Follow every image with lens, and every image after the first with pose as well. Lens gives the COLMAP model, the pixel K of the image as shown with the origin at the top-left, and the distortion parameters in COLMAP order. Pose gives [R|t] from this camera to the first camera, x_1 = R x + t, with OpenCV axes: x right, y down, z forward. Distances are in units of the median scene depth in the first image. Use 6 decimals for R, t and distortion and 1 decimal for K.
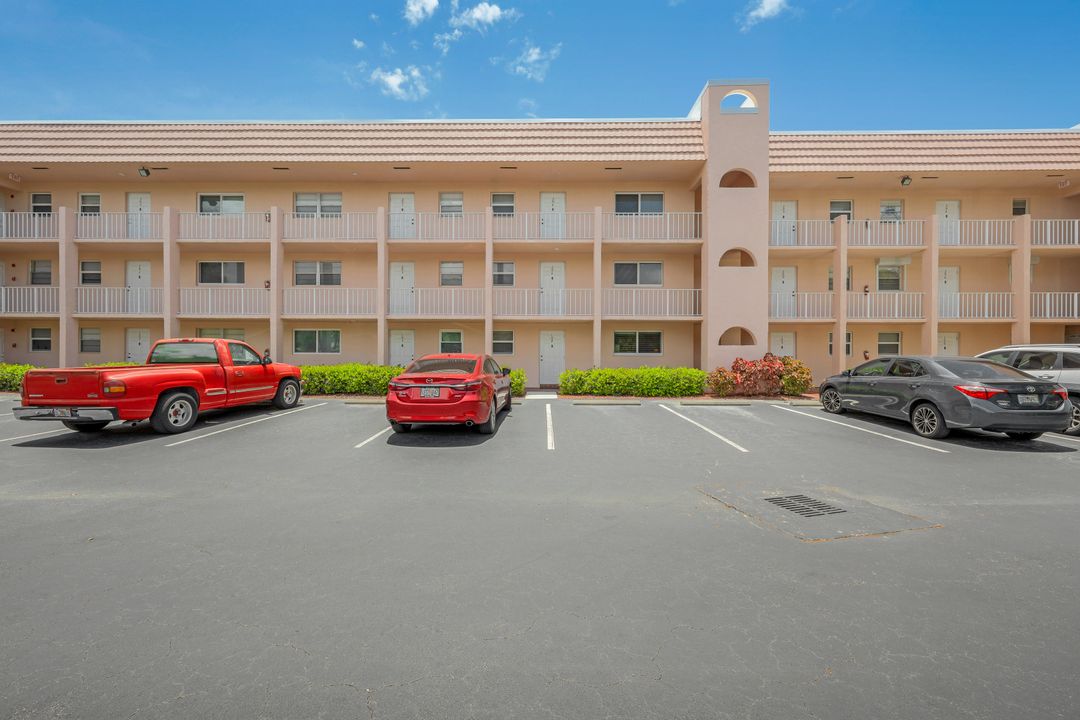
lens RADIAL K [[441.6, 0, 539.9], [0, 441.6, 357.3], [0, 0, 1]] dist [0.007411, -0.000825]
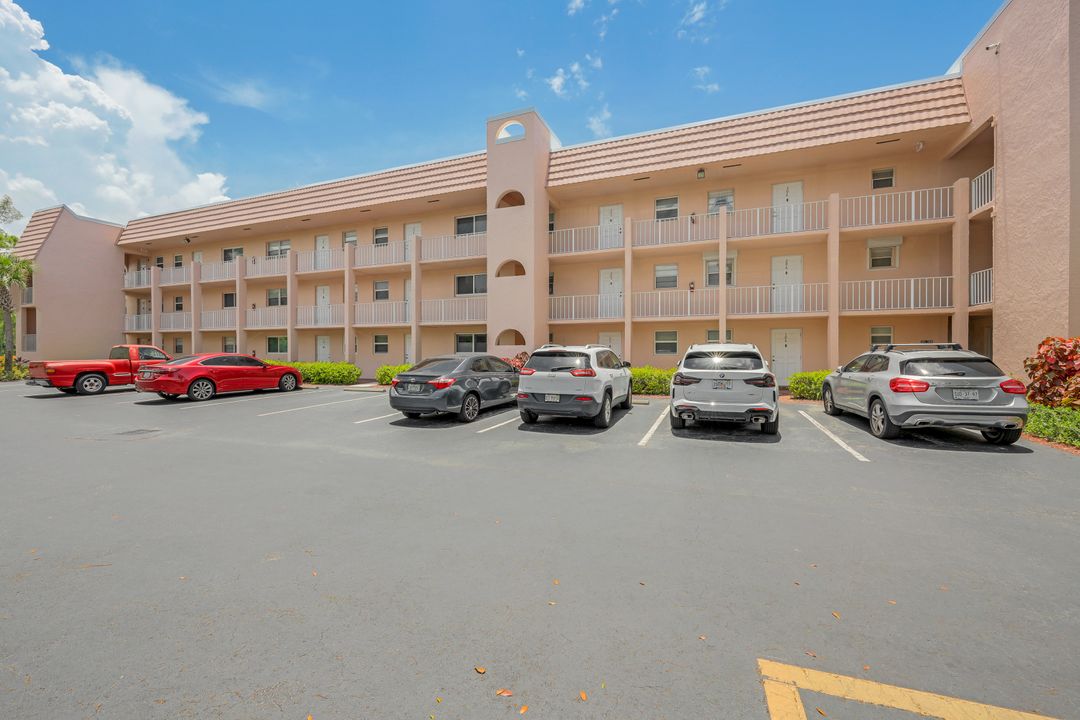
lens RADIAL K [[441.6, 0, 540.7], [0, 441.6, 353.9], [0, 0, 1]] dist [0.007411, -0.000825]
pose [[0.930690, -0.001452, -0.365805, 0.810300], [-0.002596, 0.999941, -0.010573, 0.005868], [0.365798, 0.010790, 0.930632, -0.019424]]
